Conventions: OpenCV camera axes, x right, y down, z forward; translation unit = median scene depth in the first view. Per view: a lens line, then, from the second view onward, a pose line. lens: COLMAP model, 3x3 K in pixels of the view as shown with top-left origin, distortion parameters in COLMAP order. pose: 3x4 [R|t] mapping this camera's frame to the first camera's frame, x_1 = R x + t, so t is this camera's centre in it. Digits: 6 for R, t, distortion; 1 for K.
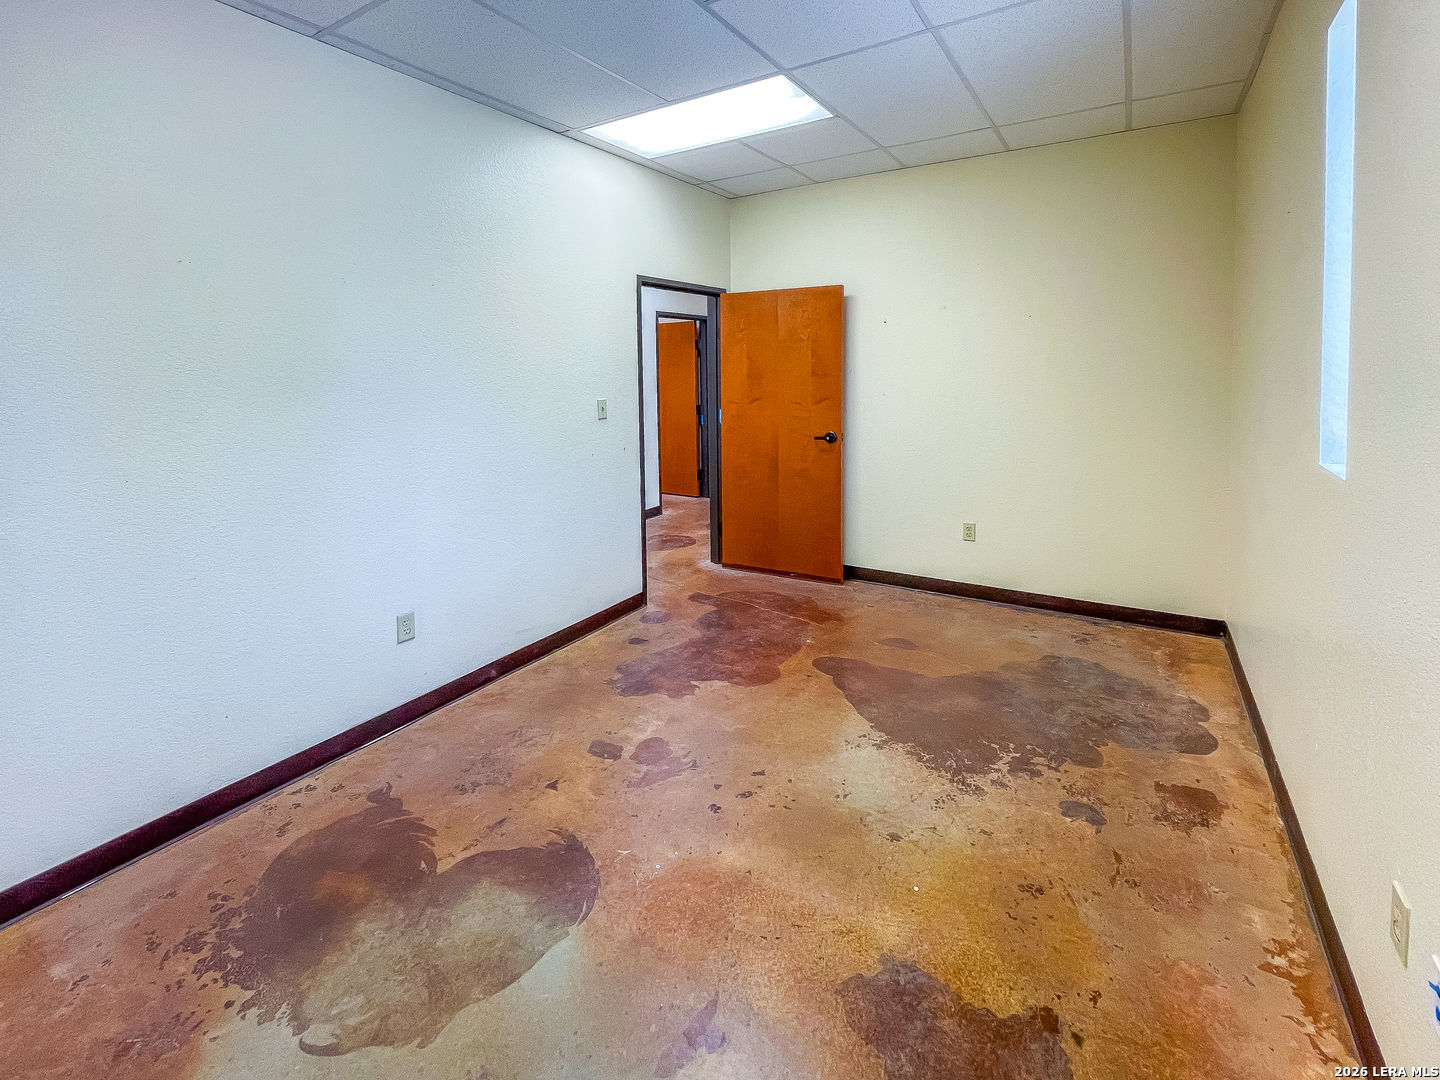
lens RADIAL K [[621.5, 0, 722.0], [0, 621.5, 549.9], [0, 0, 1]] dist [-0.037243, 0.018745]
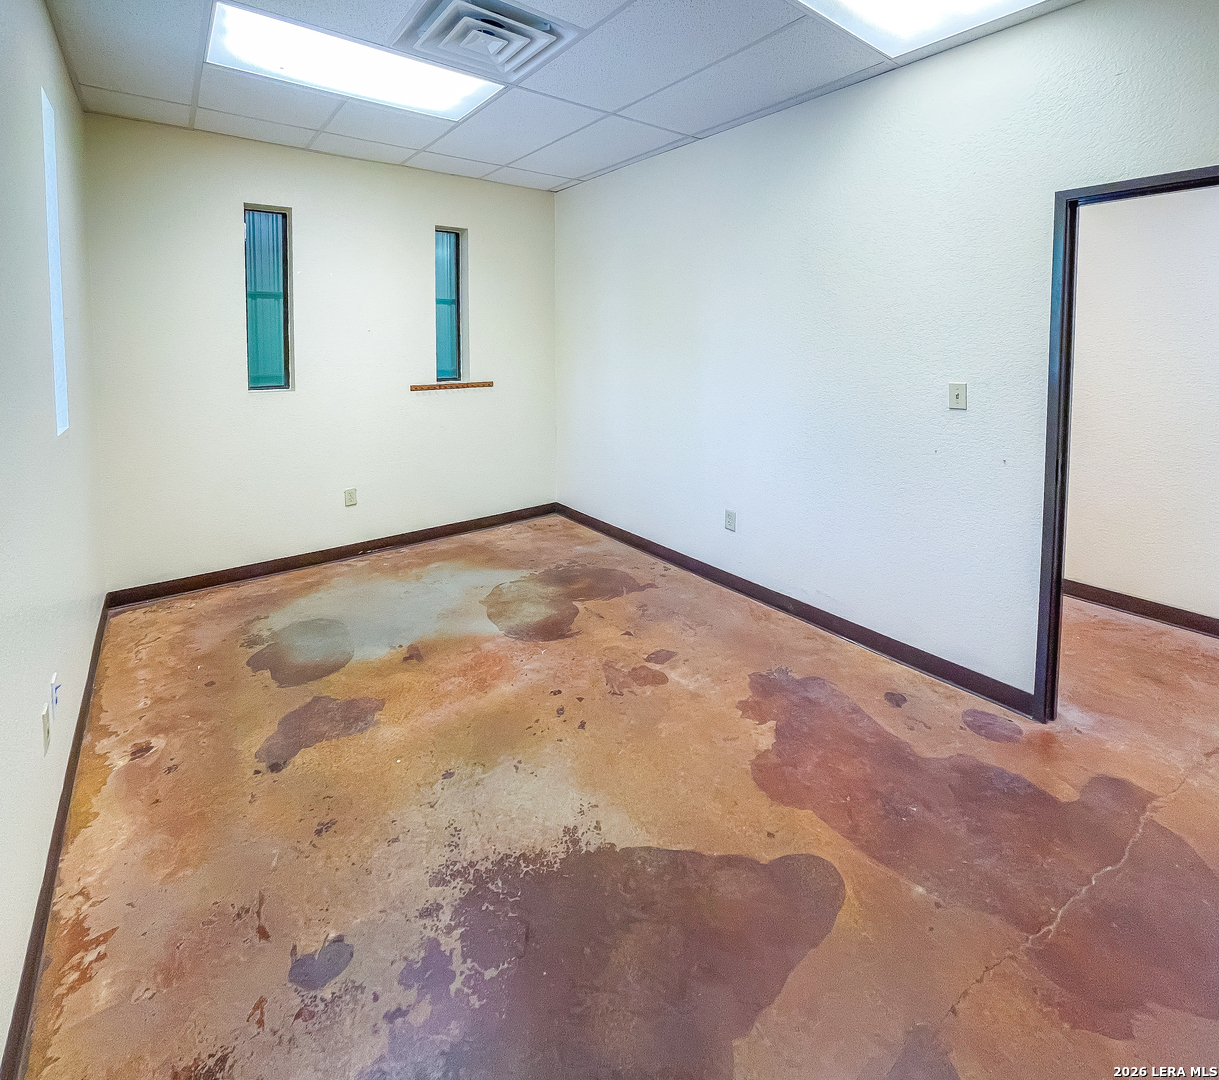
lens RADIAL K [[568.3, 0, 610.4], [0, 568.3, 526.1], [0, 0, 1]] dist [-0.031106, 0.014556]
pose [[-0.341882, 0.314691, -0.885487, 0.821057], [-0.253594, 0.876413, 0.409377, -0.363685], [0.904879, 0.364513, -0.219826, 1.158211]]
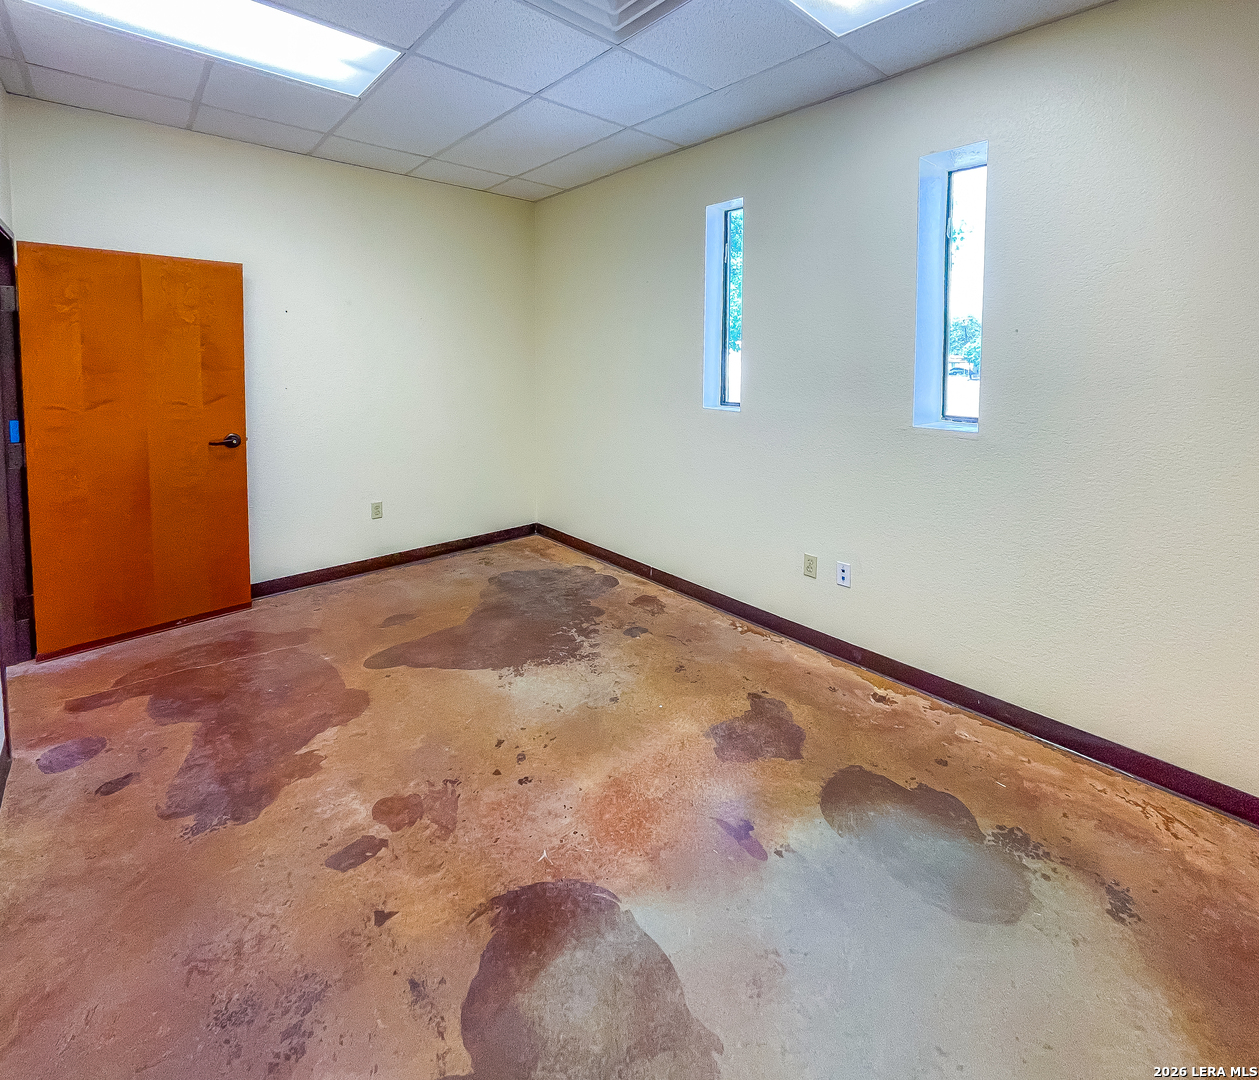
lens RADIAL K [[564.8, 0, 629.5], [0, 564.8, 540.0], [0, 0, 1]] dist [-0.024900, 0.010499]
pose [[0.283439, -0.275332, 0.918616, -0.681784], [0.259814, 0.944121, 0.202811, -0.107634], [-0.923125, 0.181185, 0.339135, 0.412599]]
